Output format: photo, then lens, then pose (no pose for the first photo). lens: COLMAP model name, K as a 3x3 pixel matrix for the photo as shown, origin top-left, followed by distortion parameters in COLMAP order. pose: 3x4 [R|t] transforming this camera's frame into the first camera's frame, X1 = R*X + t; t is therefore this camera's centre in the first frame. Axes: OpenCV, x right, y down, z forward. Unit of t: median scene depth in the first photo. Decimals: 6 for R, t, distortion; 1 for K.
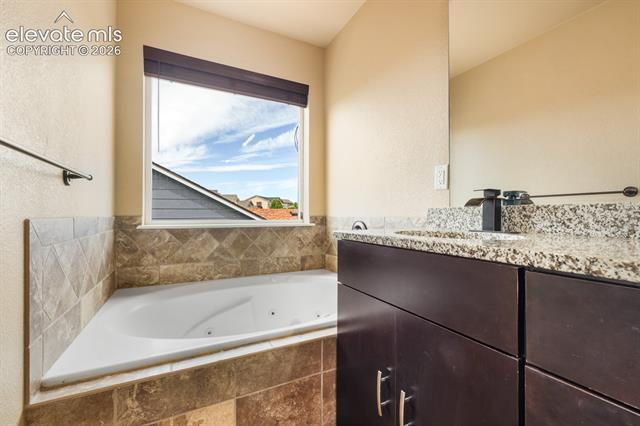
lens RADIAL K [[275.0, 0, 316.7], [0, 275.0, 214.4], [0, 0, 1]] dist [0.000521, 0.000209]
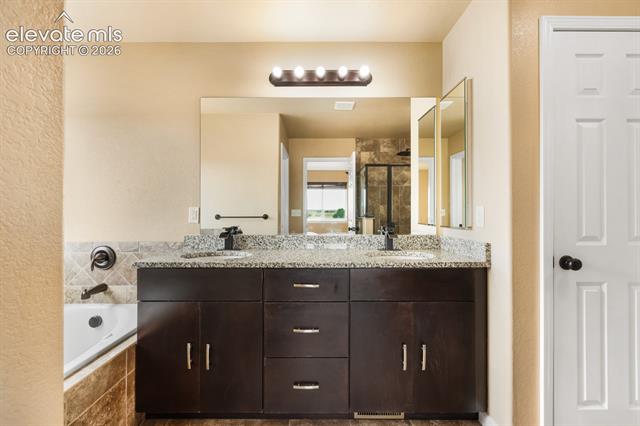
lens RADIAL K [[275.0, 0, 316.7], [0, 275.0, 214.4], [0, 0, 1]] dist [0.000521, 0.000209]
pose [[0.455025, -0.003041, 0.890474, -0.742762], [-0.000542, 0.999993, 0.003692, -0.181802], [-0.890479, -0.002162, 0.455020, -0.373817]]
